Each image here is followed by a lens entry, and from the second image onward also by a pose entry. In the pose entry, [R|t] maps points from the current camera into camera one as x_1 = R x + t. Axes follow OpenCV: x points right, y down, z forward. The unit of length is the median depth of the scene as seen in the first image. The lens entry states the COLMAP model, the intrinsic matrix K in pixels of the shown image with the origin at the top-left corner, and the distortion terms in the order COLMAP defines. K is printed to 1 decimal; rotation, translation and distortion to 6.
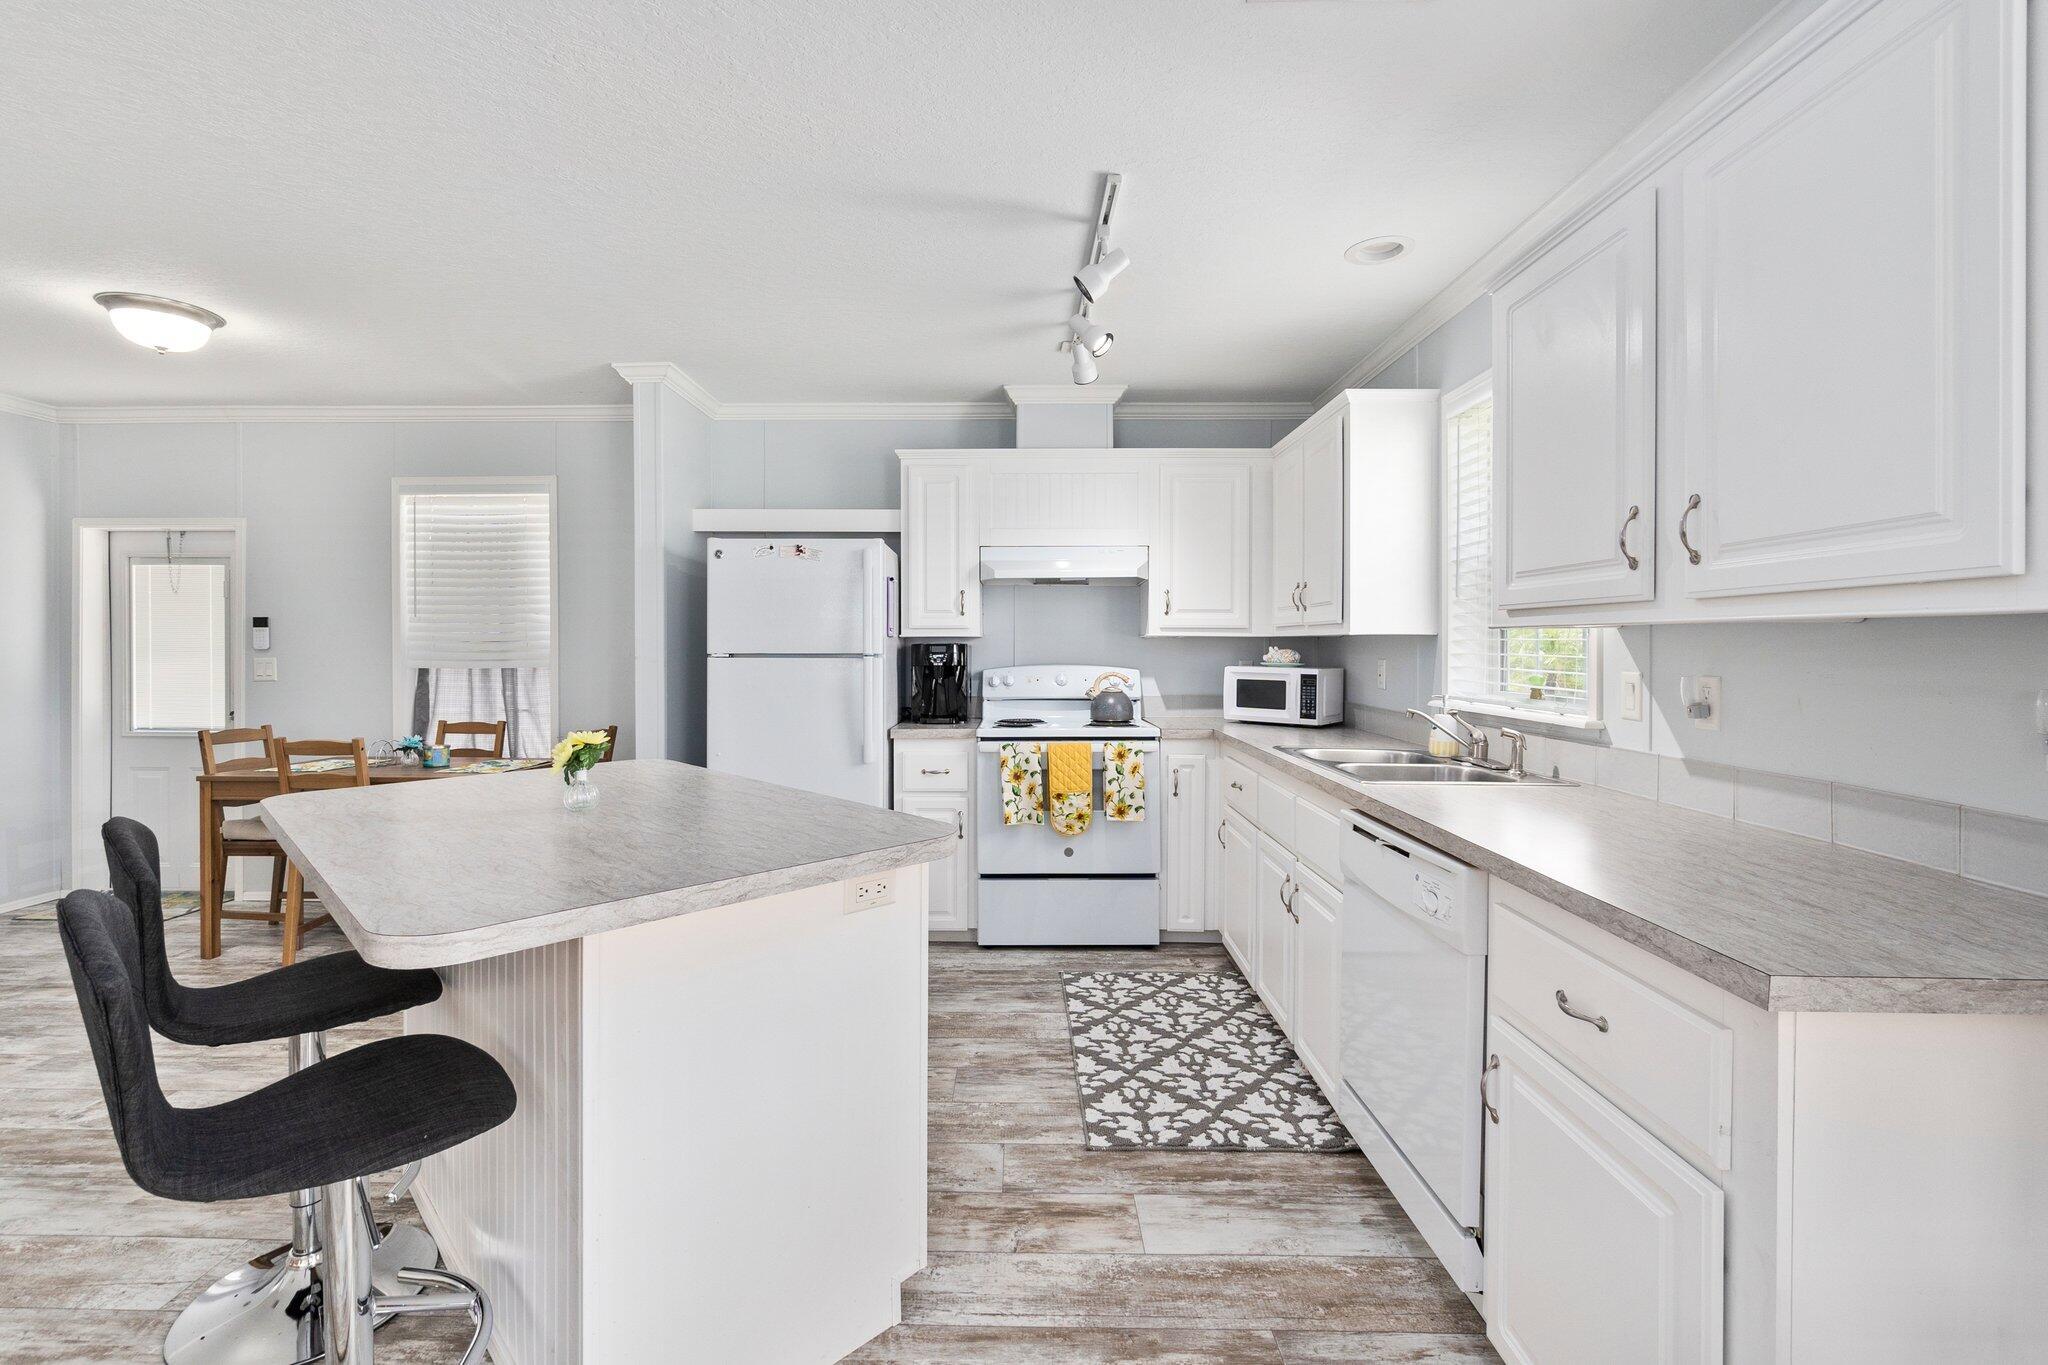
lens RADIAL K [[903.7, 0, 1010.5], [0, 903.7, 659.6], [0, 0, 1]] dist [-0.002828, 0.000414]
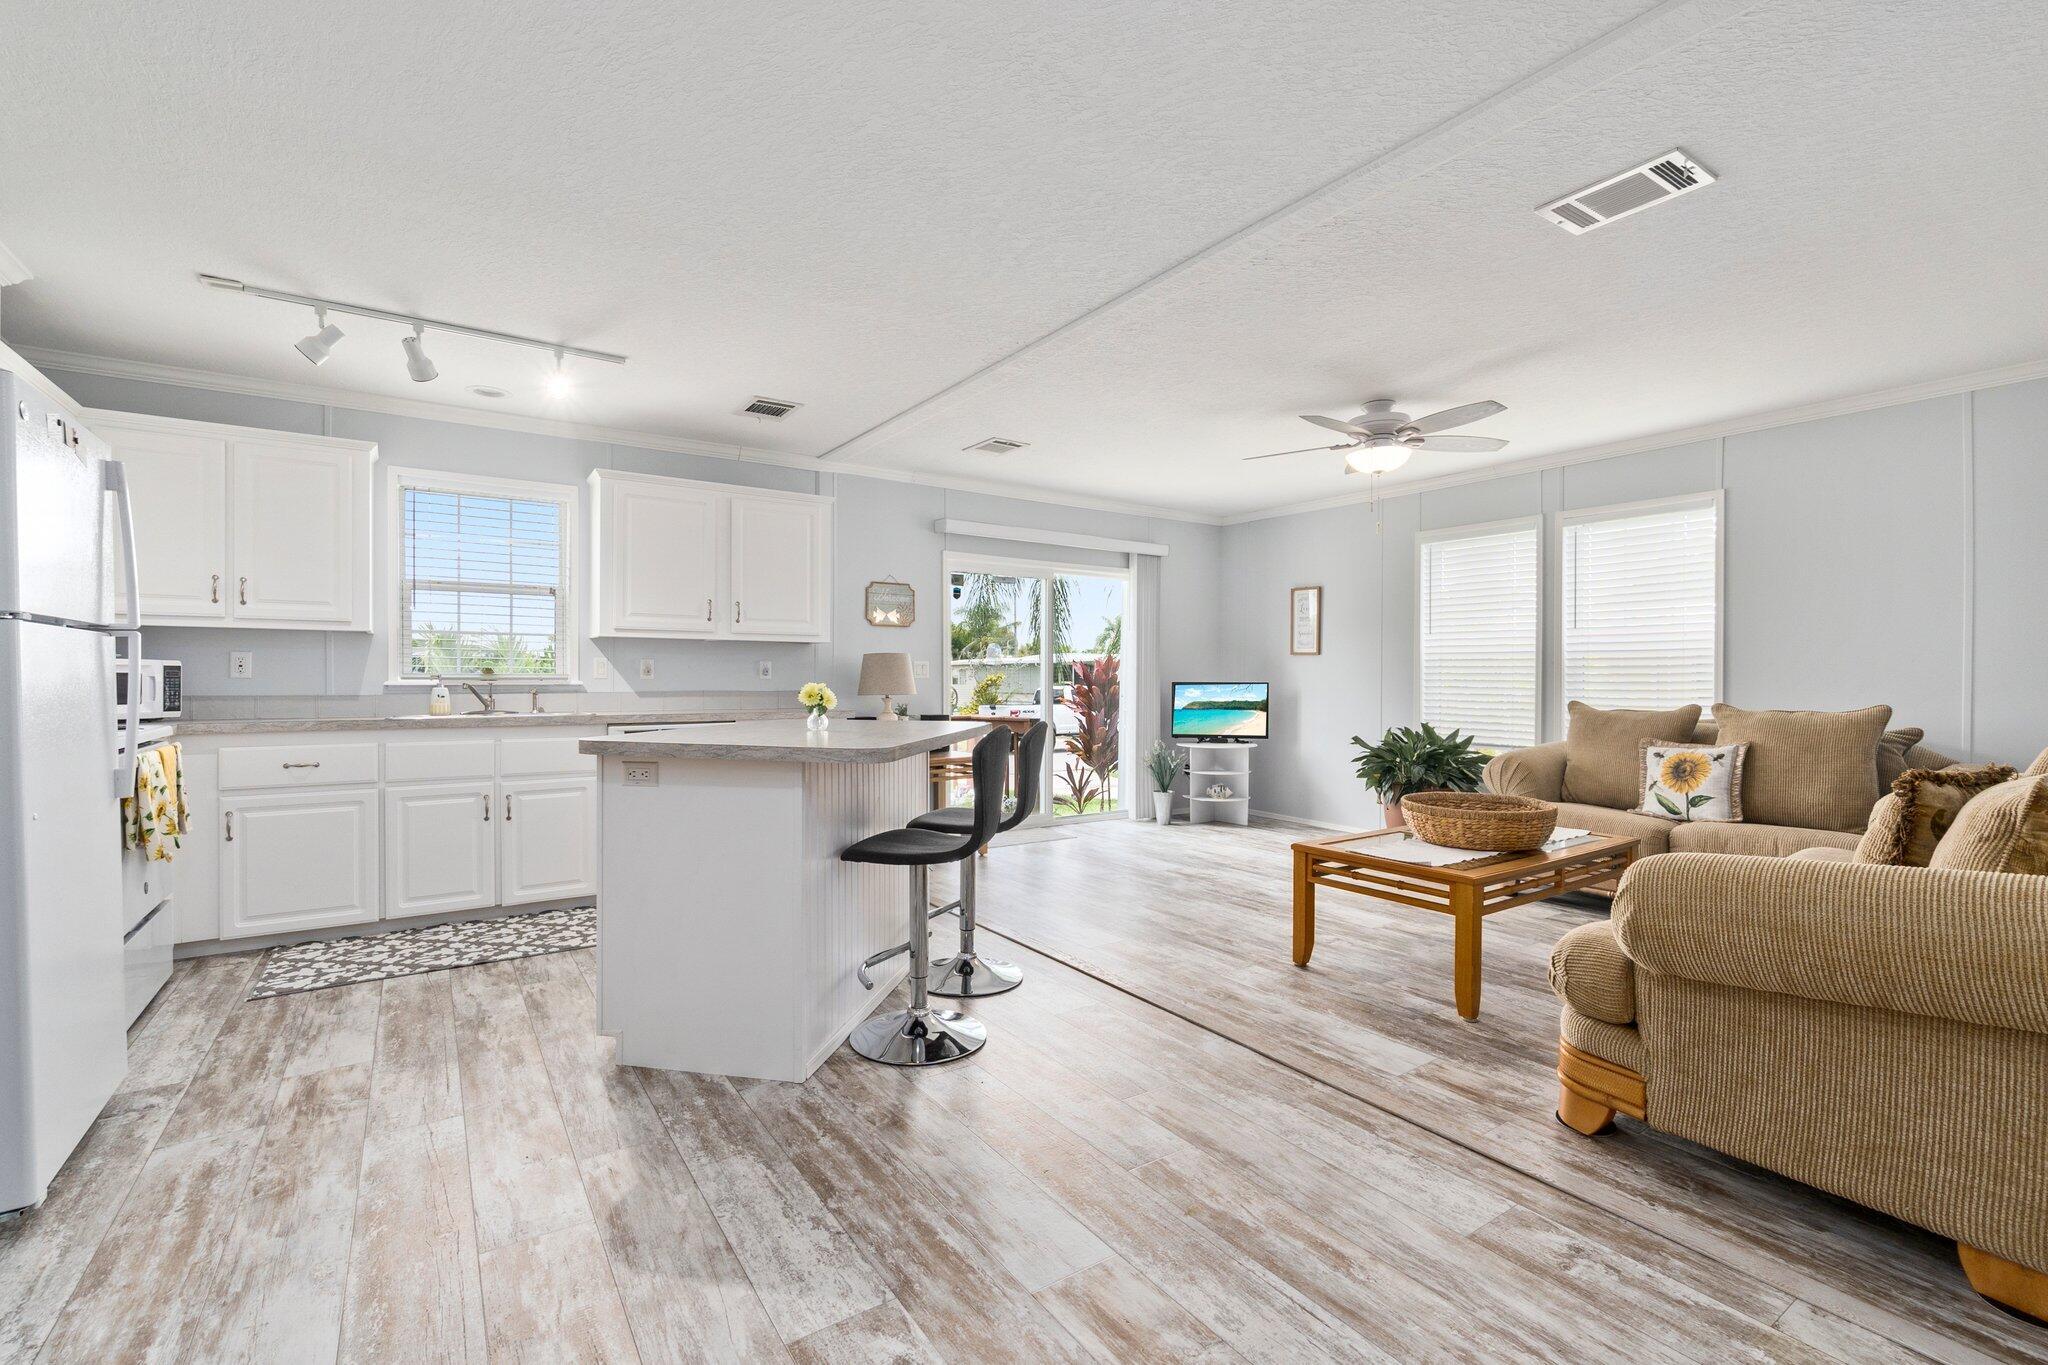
lens RADIAL K [[891.9, 0, 1005.5], [0, 891.9, 682.2], [0, 0, 1]] dist [-0.000806, 0.000223]
pose [[-0.560588, -0.009178, 0.828044, -0.982206], [0.008002, 0.999832, 0.016499, 0.025814], [-0.828056, 0.015875, -0.560421, 0.795867]]
